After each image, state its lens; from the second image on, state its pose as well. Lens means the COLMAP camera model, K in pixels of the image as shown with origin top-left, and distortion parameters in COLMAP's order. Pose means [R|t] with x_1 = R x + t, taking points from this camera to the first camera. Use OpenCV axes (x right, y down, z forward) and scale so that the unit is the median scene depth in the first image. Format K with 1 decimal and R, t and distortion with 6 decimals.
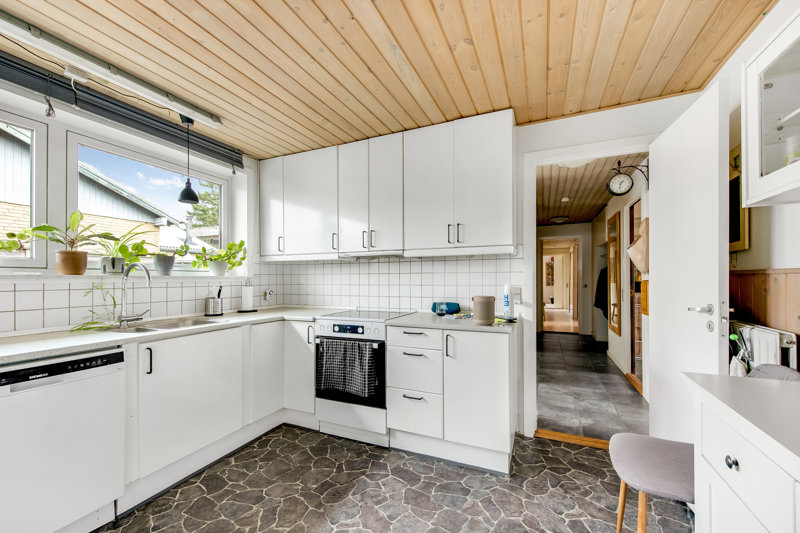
lens RADIAL K [[318.2, 0, 397.0], [0, 318.2, 275.9], [0, 0, 1]] dist [0.094546, 0.000014]
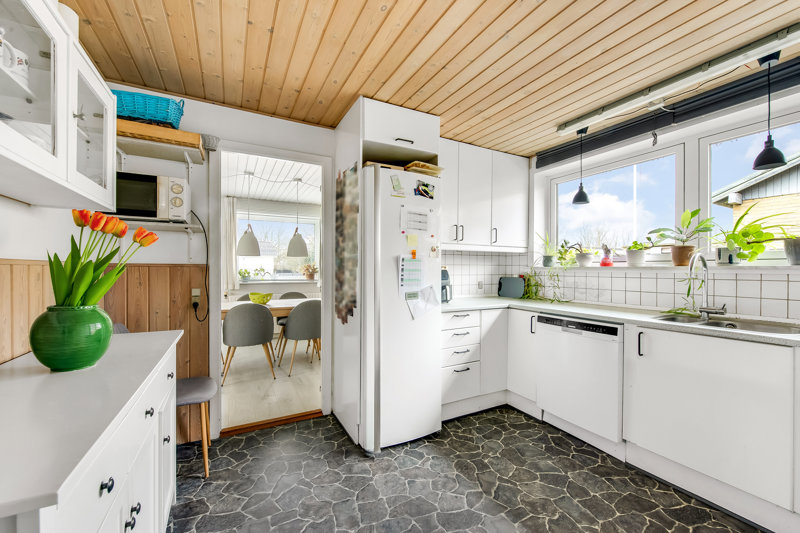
lens RADIAL K [[325.0, 0, 400.0], [0, 325.0, 266.5], [0, 0, 1]] dist [-0.051656, -0.000039]
pose [[-0.609958, -0.007874, -0.792395, 0.503806], [0.007477, 0.999849, -0.015691, 0.008158], [0.792399, -0.015496, -0.609807, 0.954777]]
